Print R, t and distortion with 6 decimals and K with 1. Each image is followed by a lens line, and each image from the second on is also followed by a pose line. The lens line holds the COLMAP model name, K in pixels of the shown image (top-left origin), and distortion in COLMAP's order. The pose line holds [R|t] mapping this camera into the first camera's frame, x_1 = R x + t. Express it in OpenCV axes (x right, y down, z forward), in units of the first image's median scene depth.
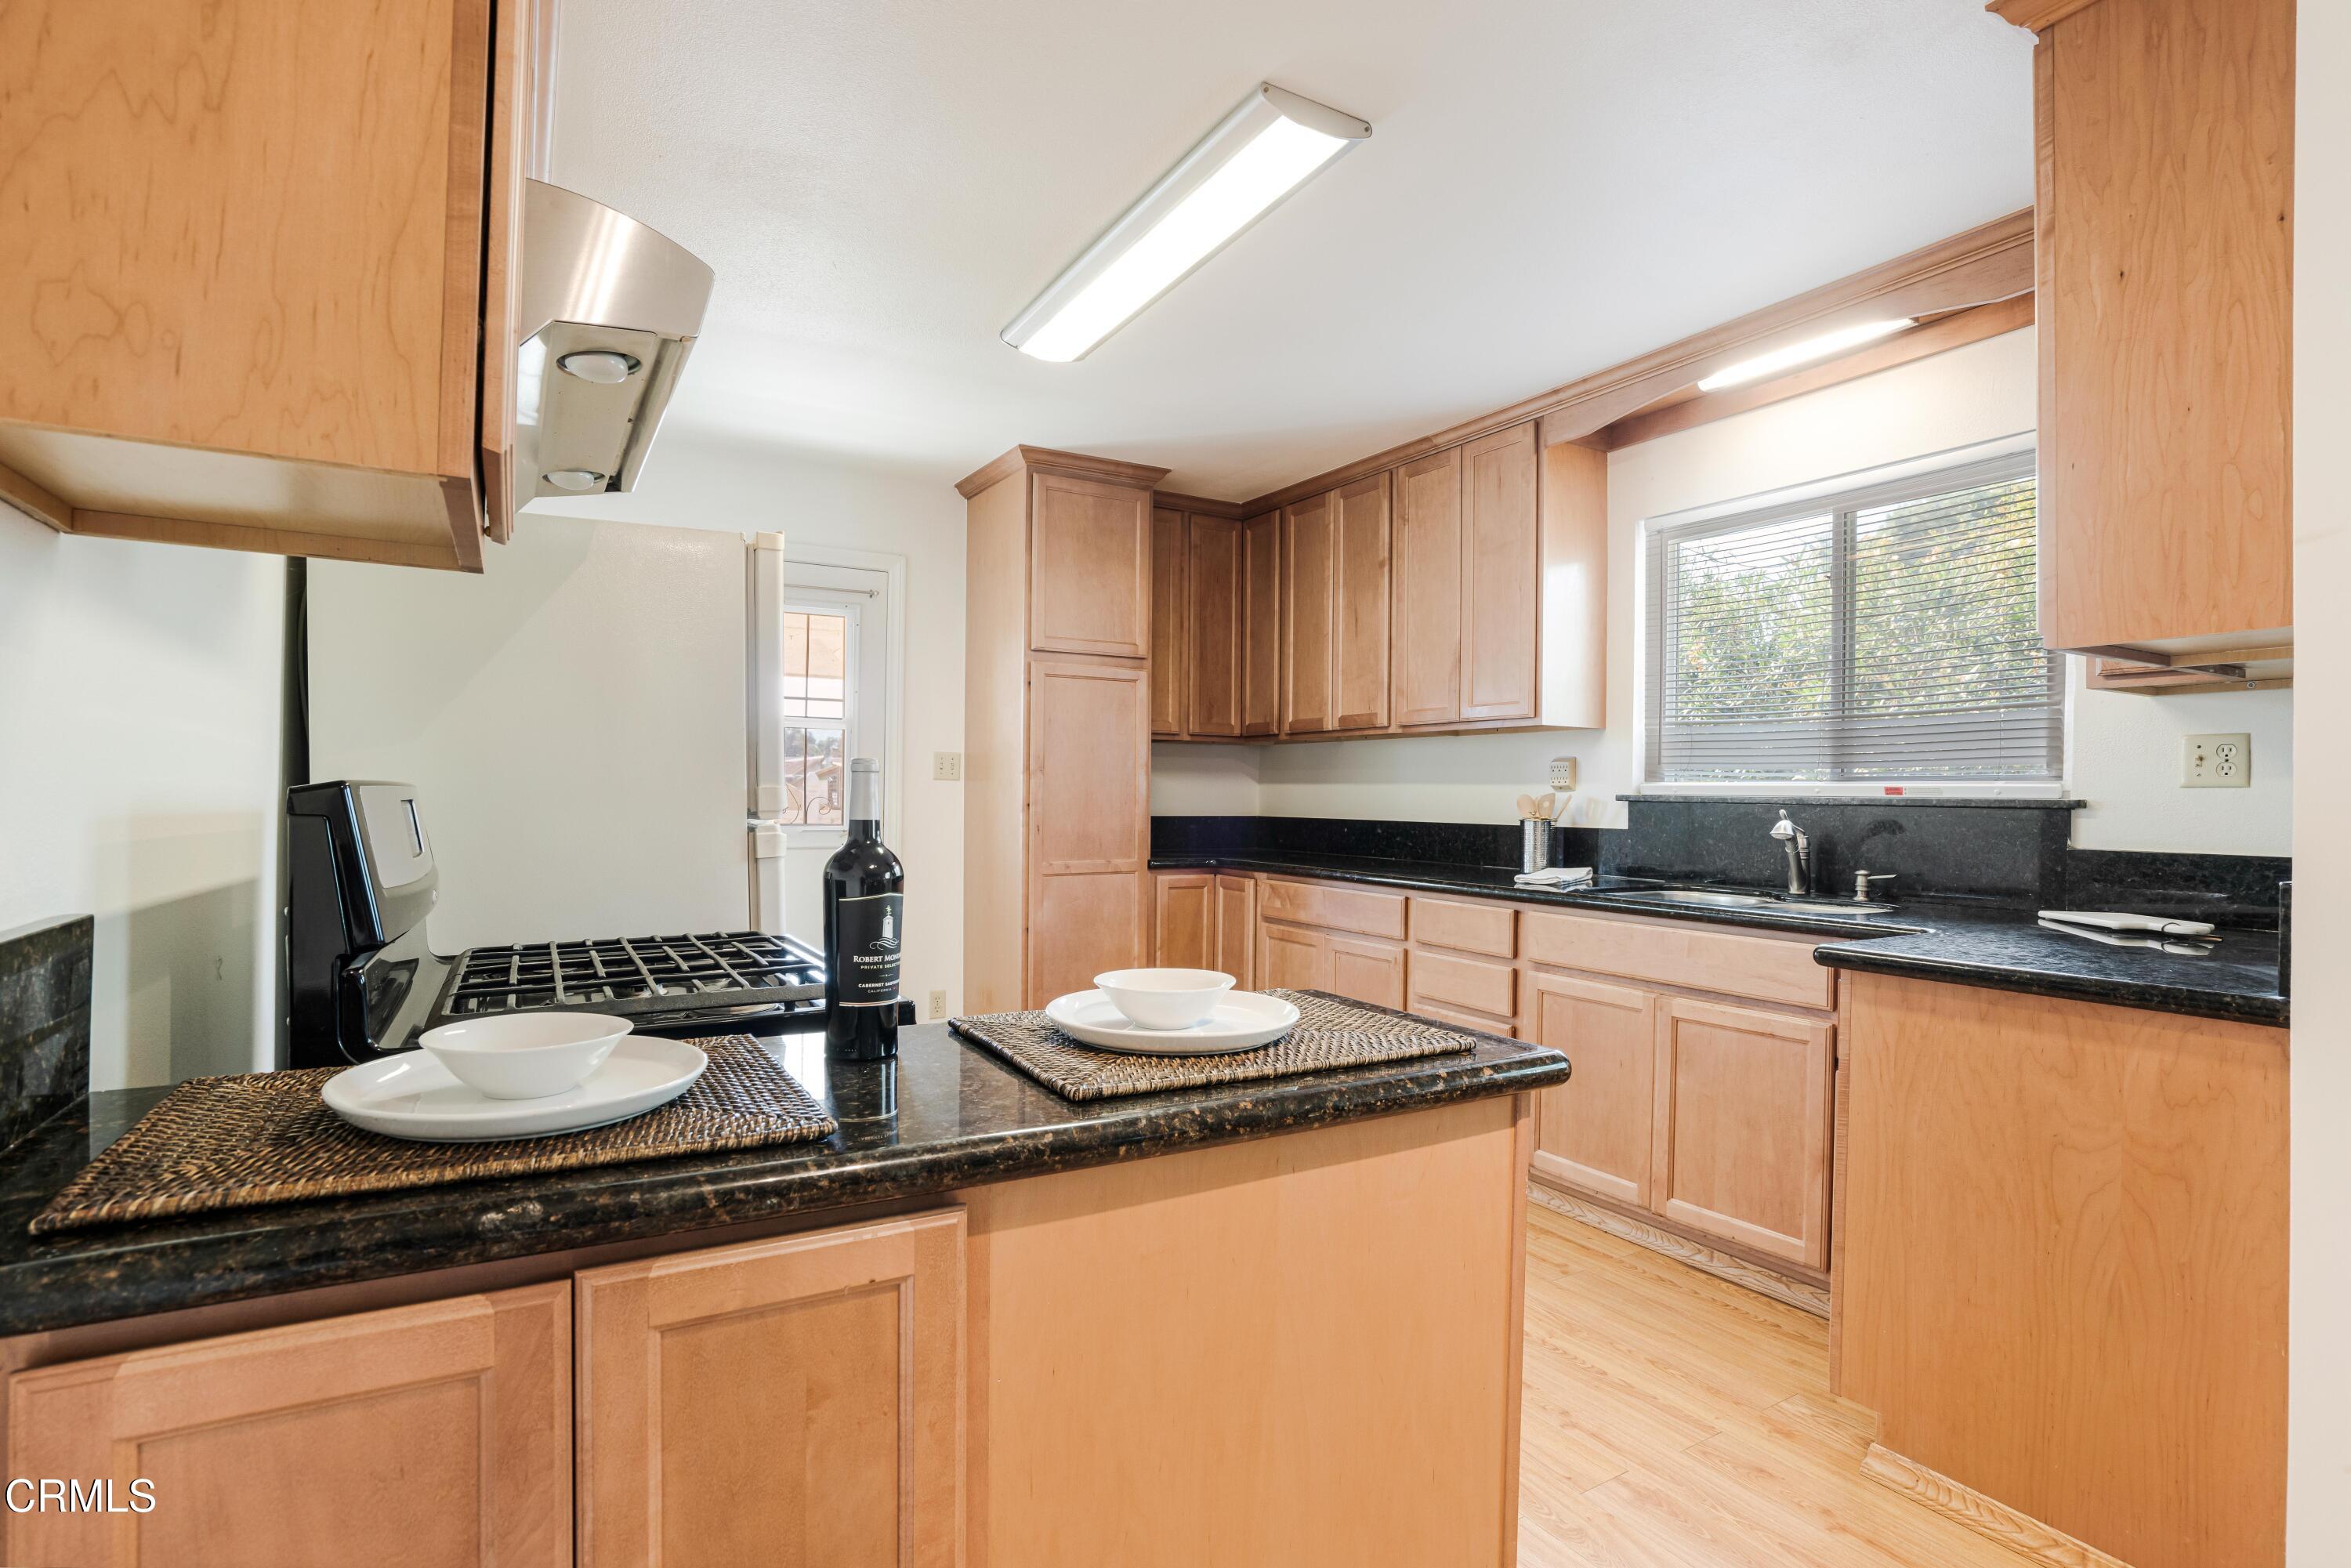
lens RADIAL K [[1149.1, 0, 1175.5], [0, 1149.1, 784.0], [0, 0, 1]] dist [-0.041282, 0.025187]
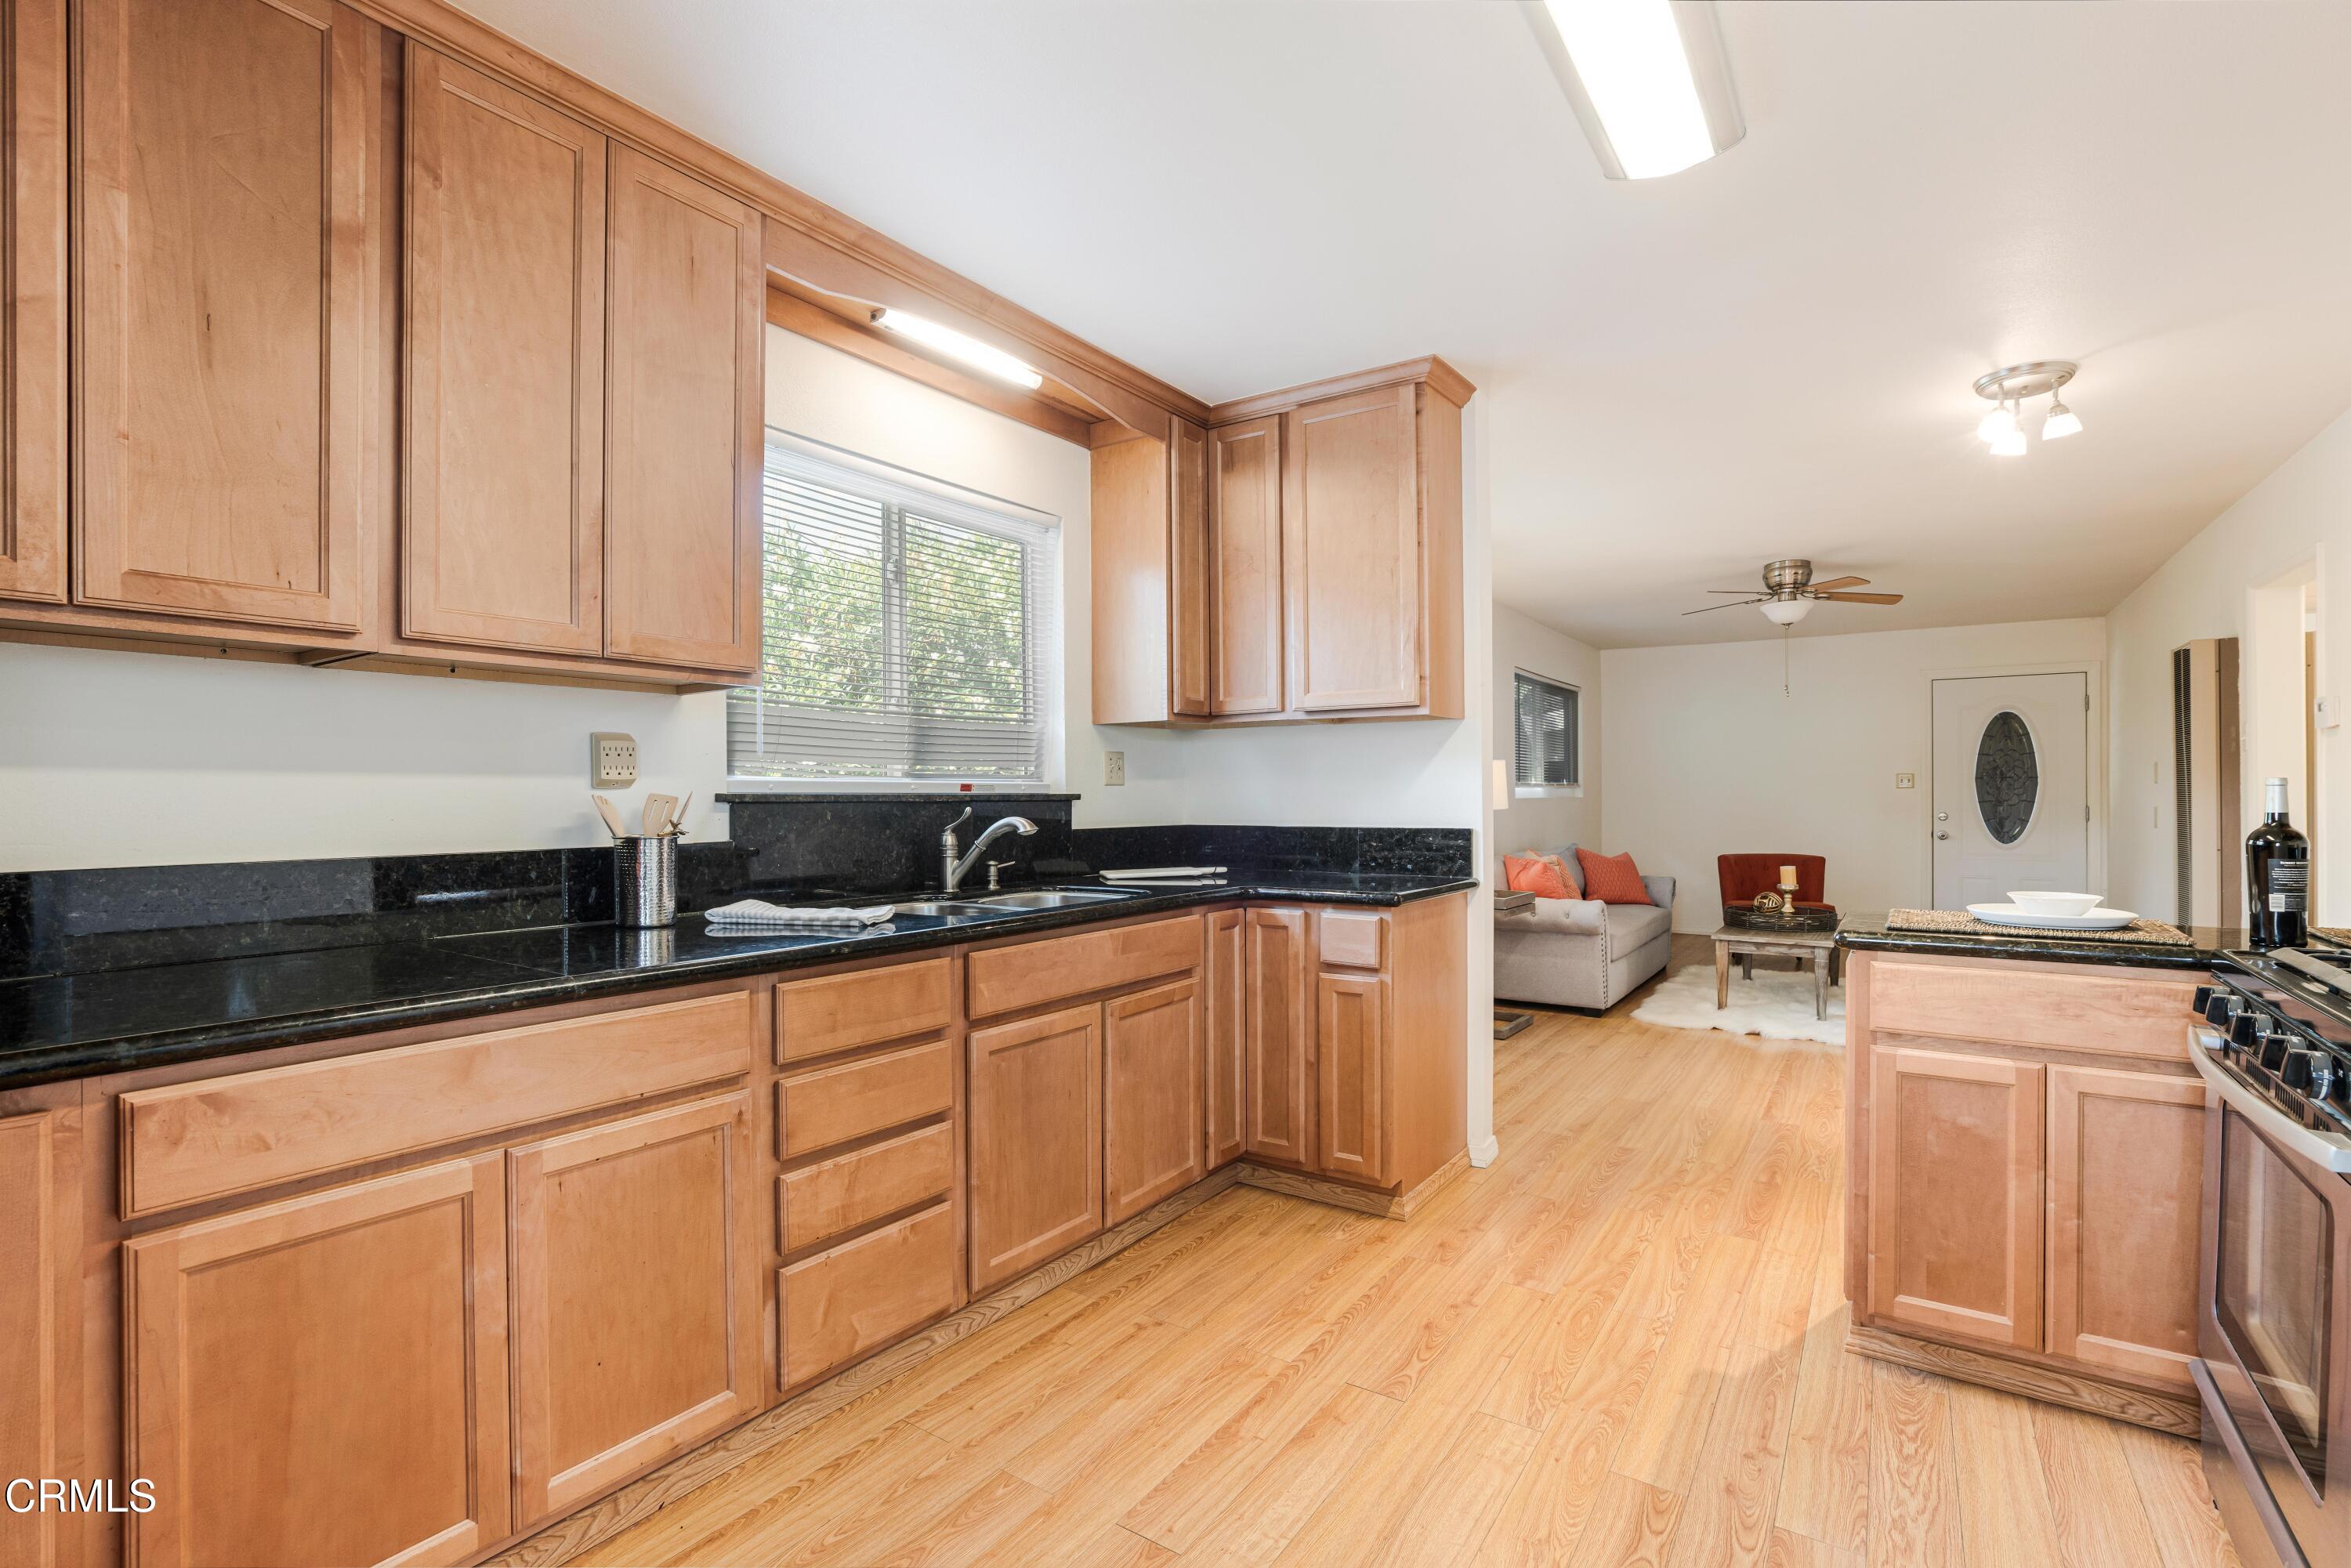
lens RADIAL K [[1103.4, 0, 1165.1], [0, 1103.4, 782.2], [0, 0, 1]] dist [-0.044218, 0.017253]
pose [[-0.427057, -0.009332, 0.904177, -0.428735], [-0.015666, 0.999873, 0.002920, -0.005072], [-0.904089, -0.012918, -0.427149, 1.324942]]
